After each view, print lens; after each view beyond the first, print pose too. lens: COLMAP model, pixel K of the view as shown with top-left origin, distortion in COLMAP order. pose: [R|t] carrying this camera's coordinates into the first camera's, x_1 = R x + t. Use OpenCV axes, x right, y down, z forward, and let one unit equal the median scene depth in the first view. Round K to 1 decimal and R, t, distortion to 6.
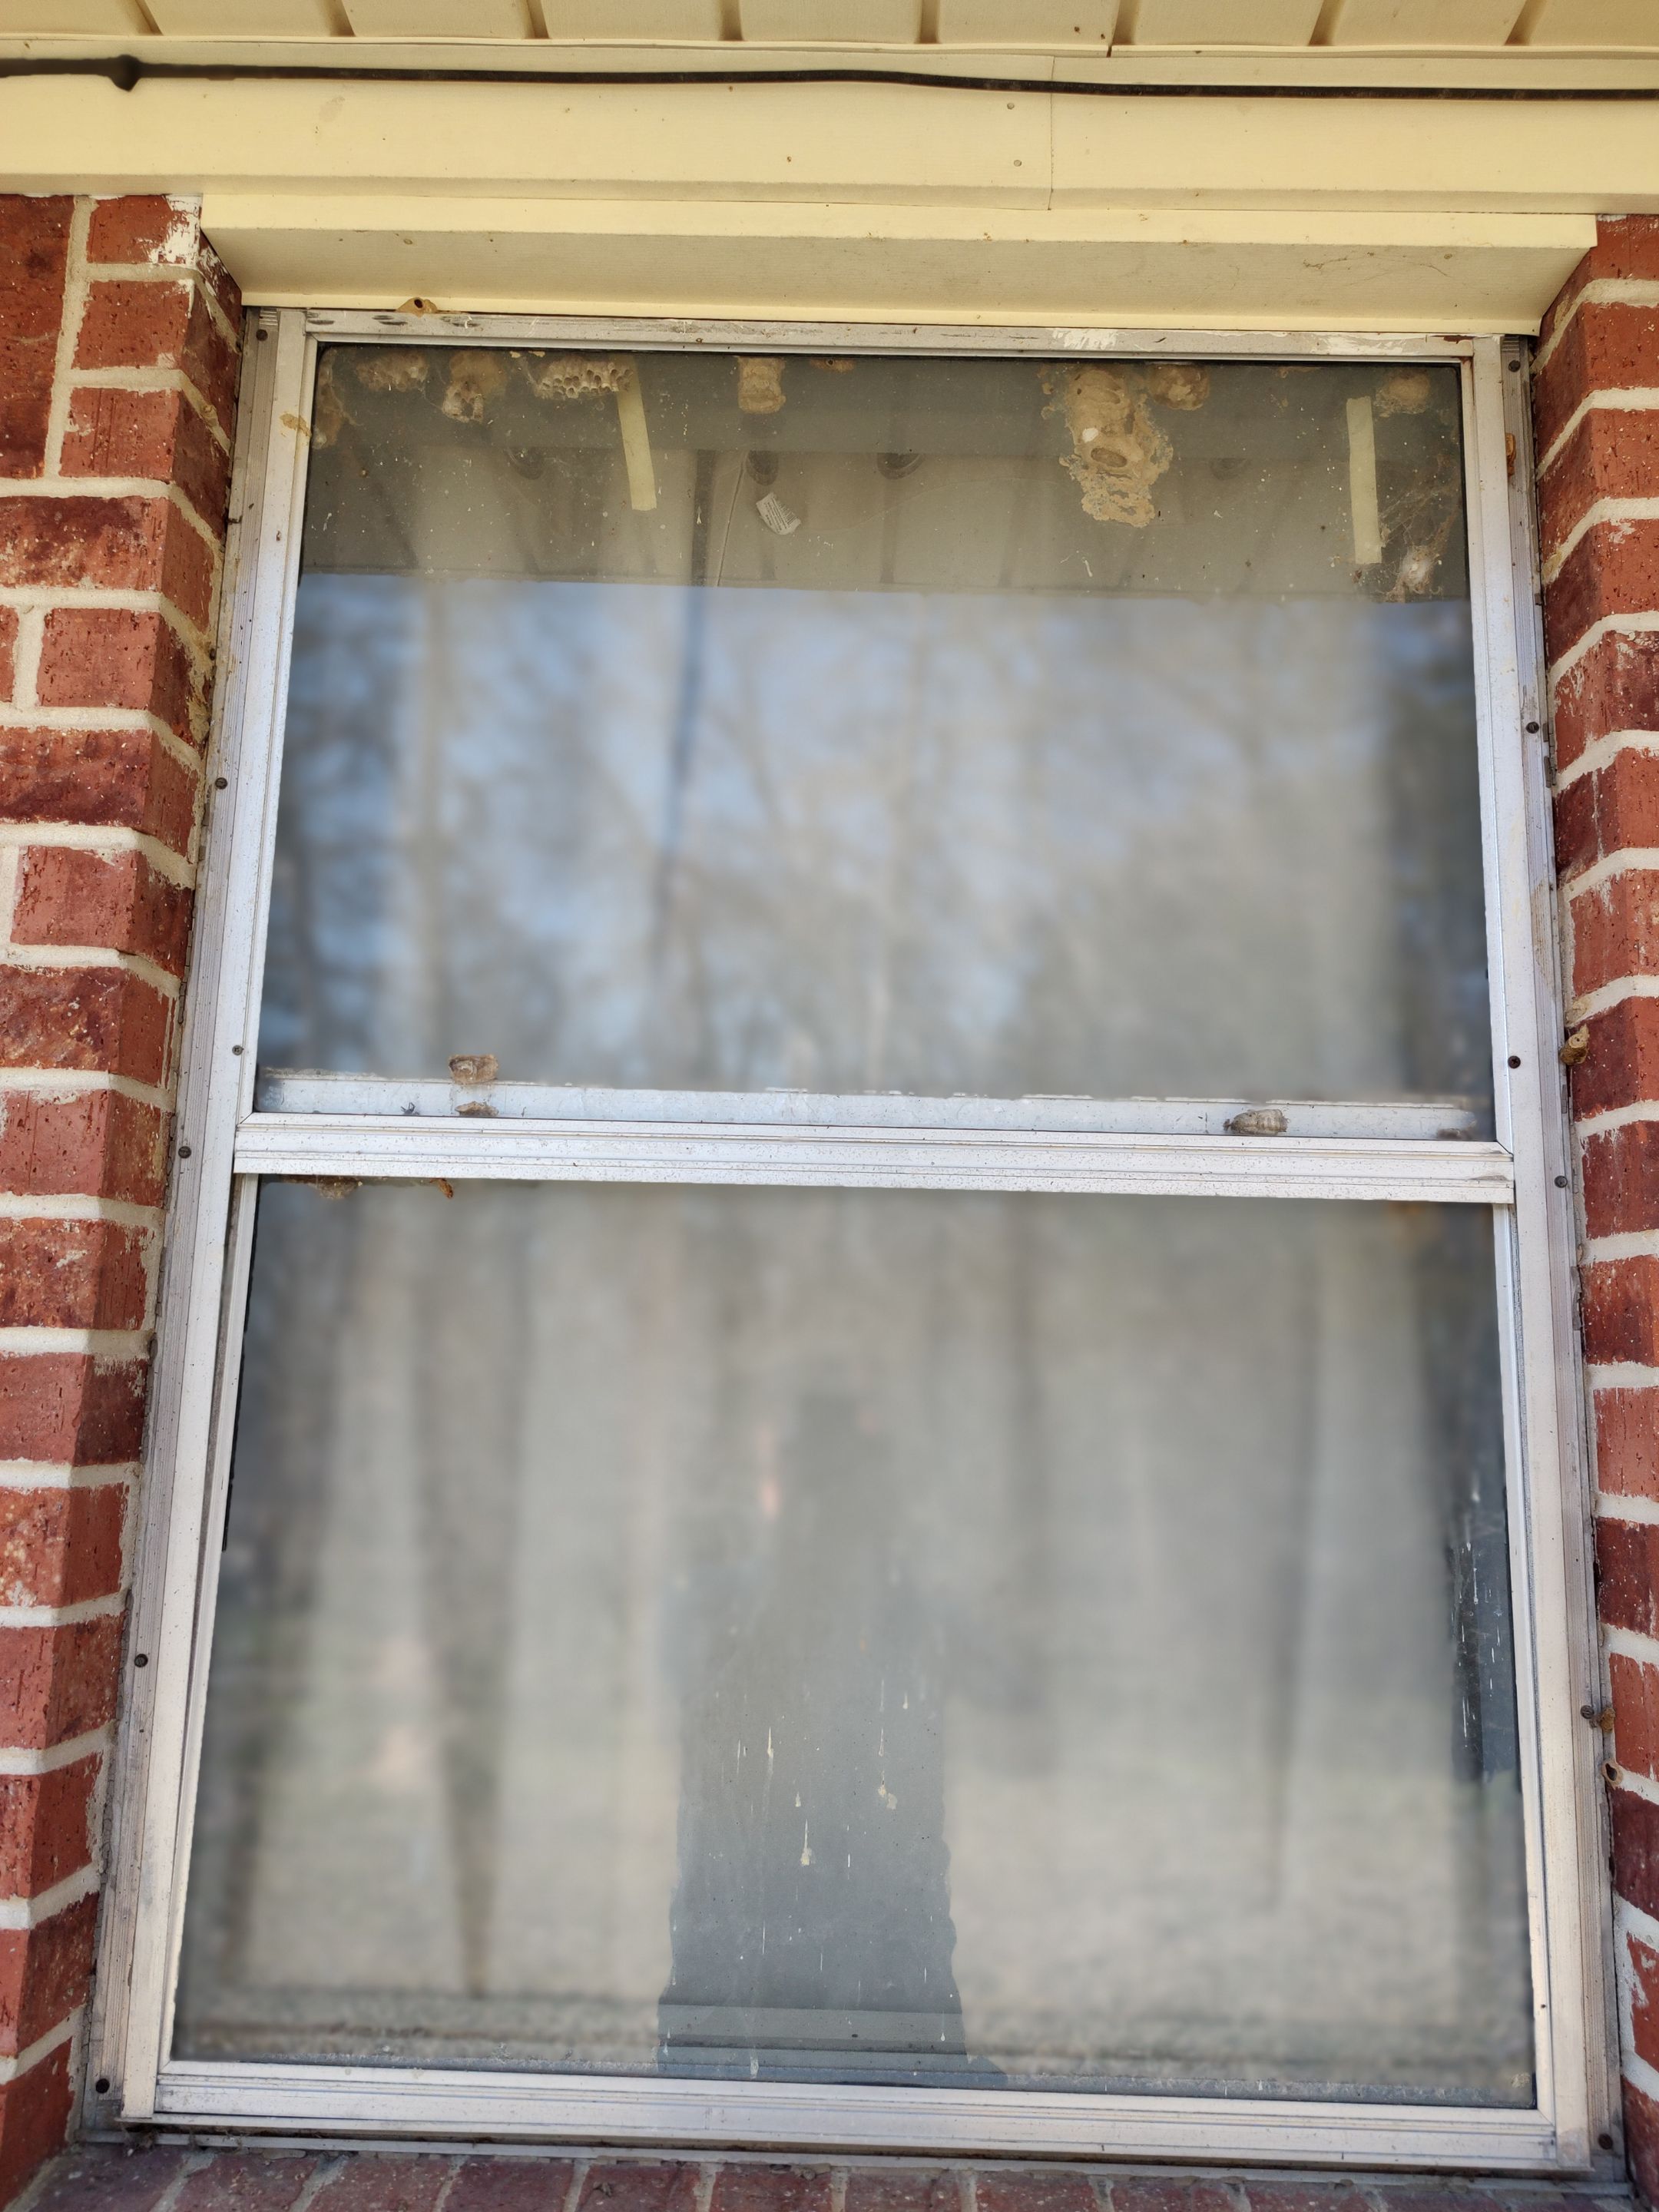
lens RADIAL K [[1580.7, 0, 829.5], [0, 1580.7, 1106.0], [0, 0, 1]] dist [0.005772, -0.006356]
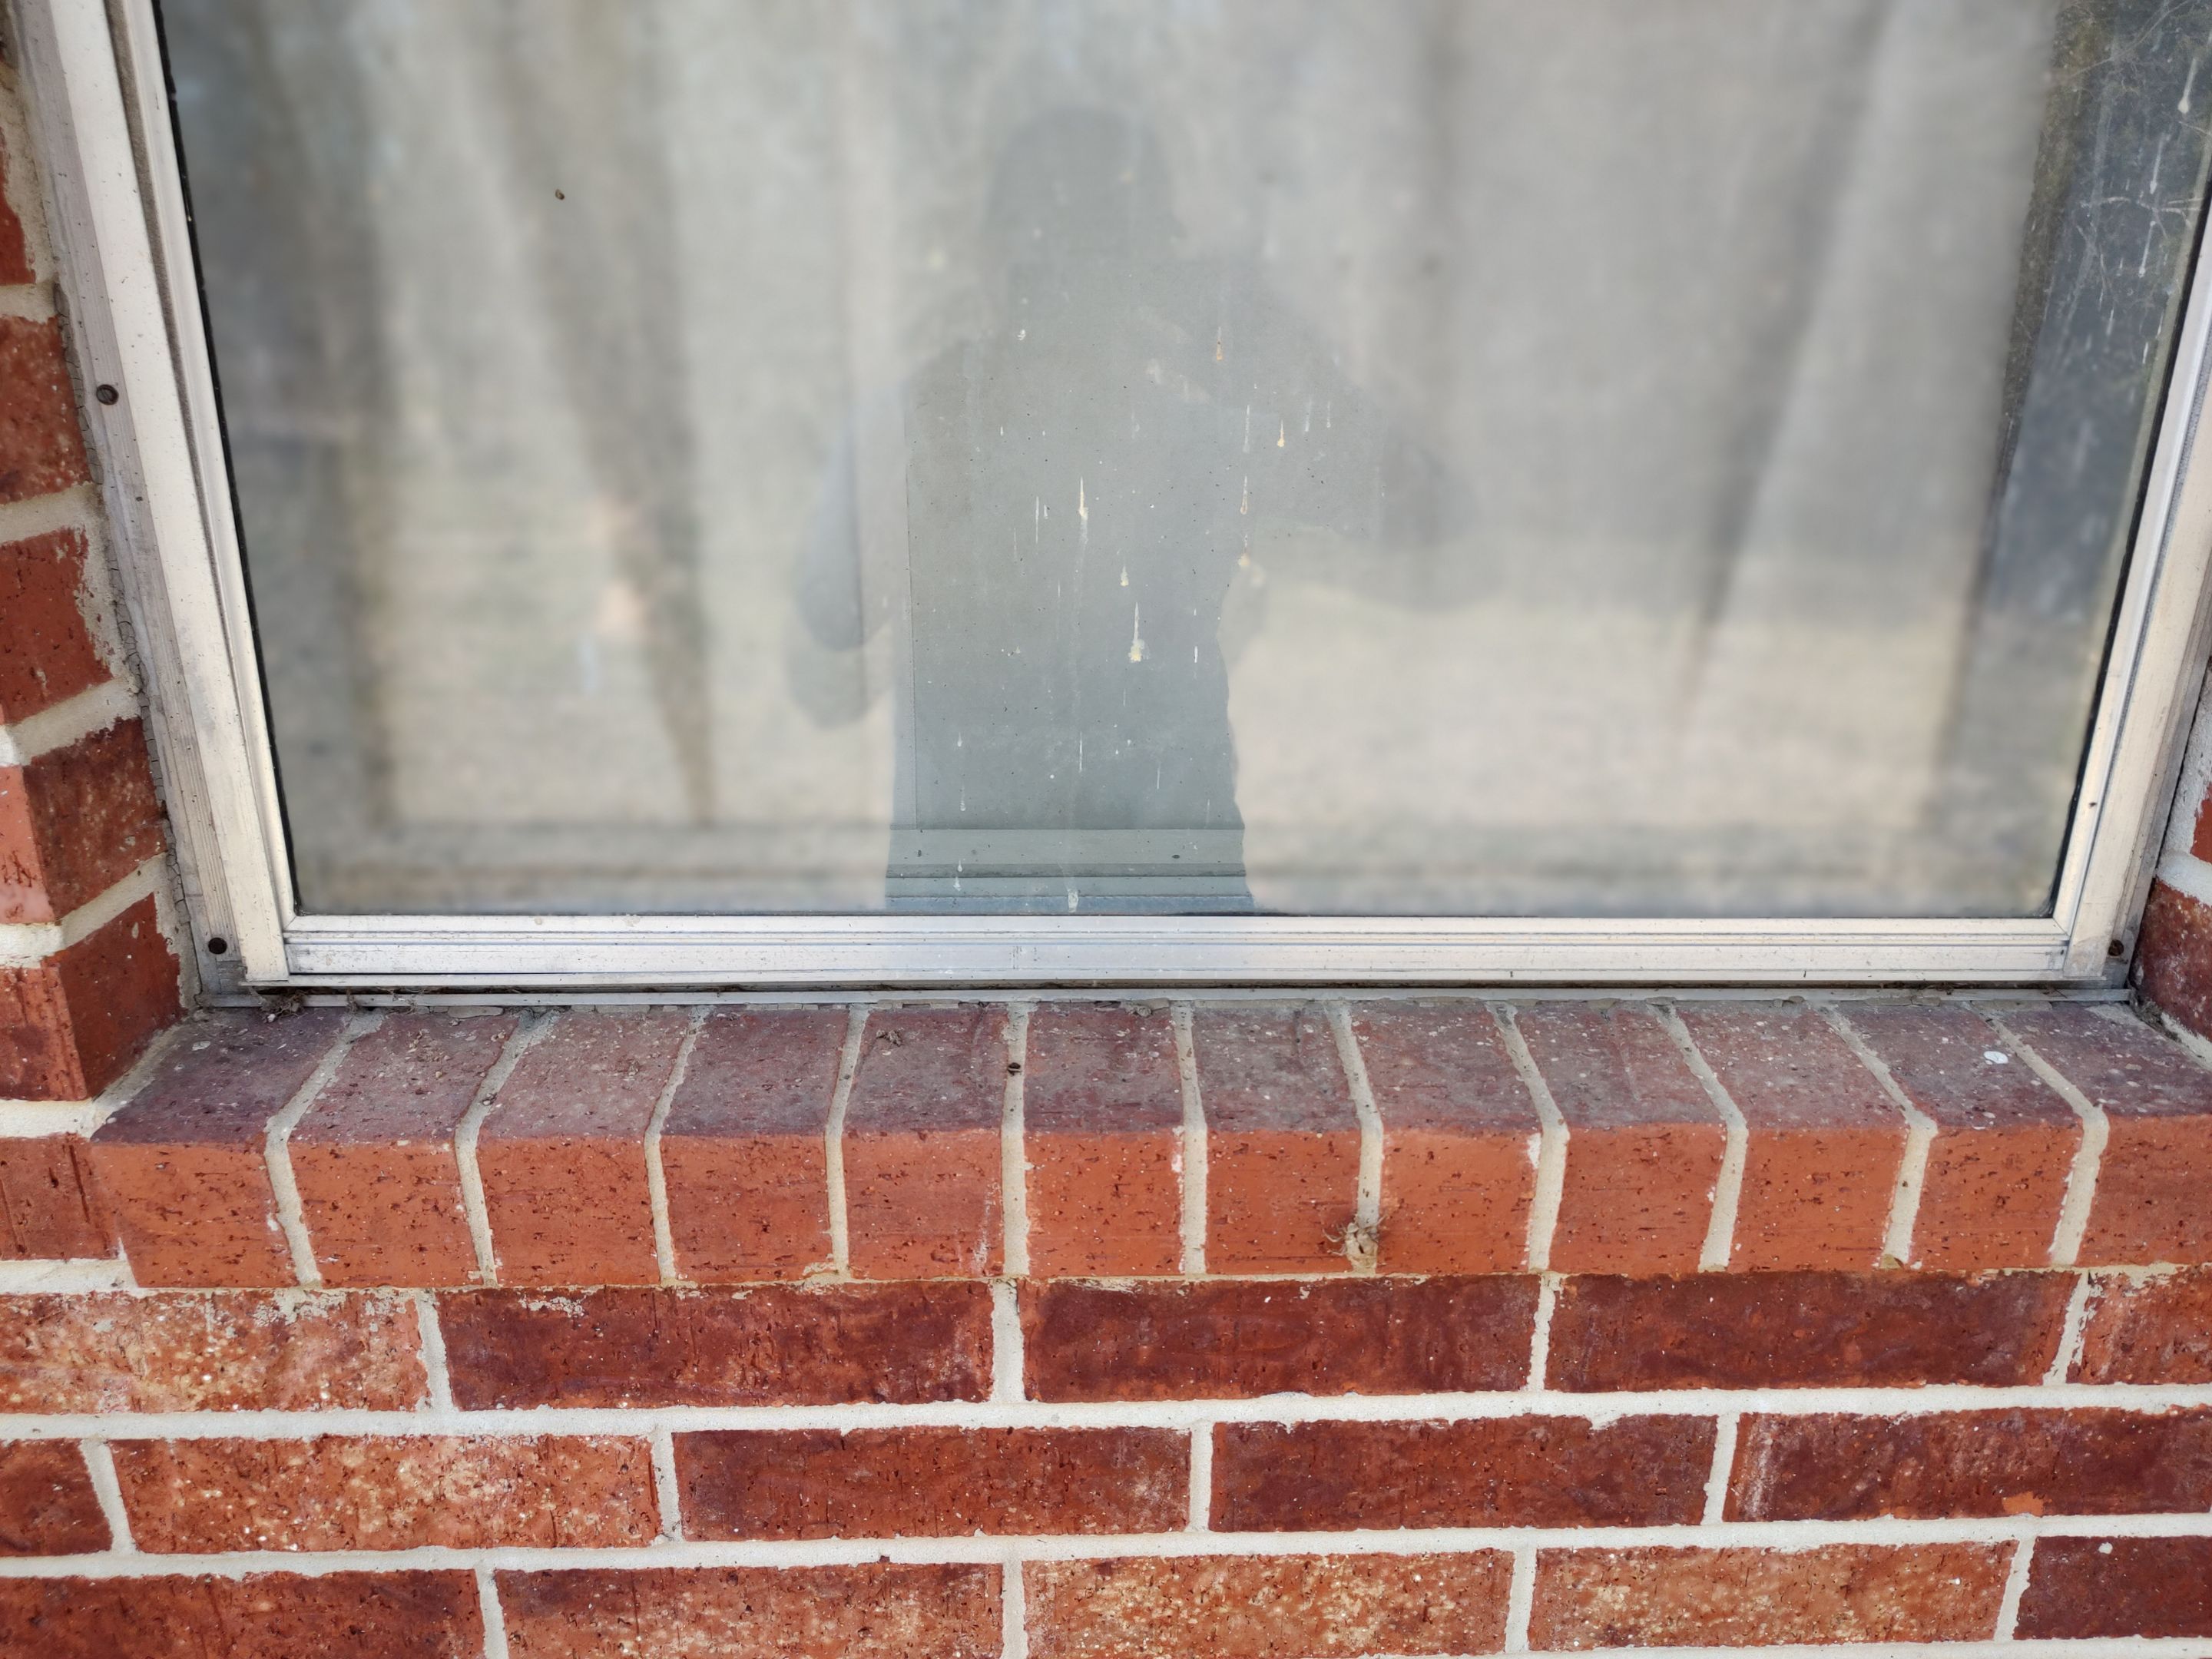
lens RADIAL K [[1663.7, 0, 1106.0], [0, 1663.7, 829.5], [0, 0, 1]] dist [0.049861, -0.083745]
pose [[0.999245, -0.026448, 0.028470, -0.047905], [0.008563, 0.864513, 0.502538, 0.151458], [-0.037904, -0.501915, 0.864086, 0.281794]]
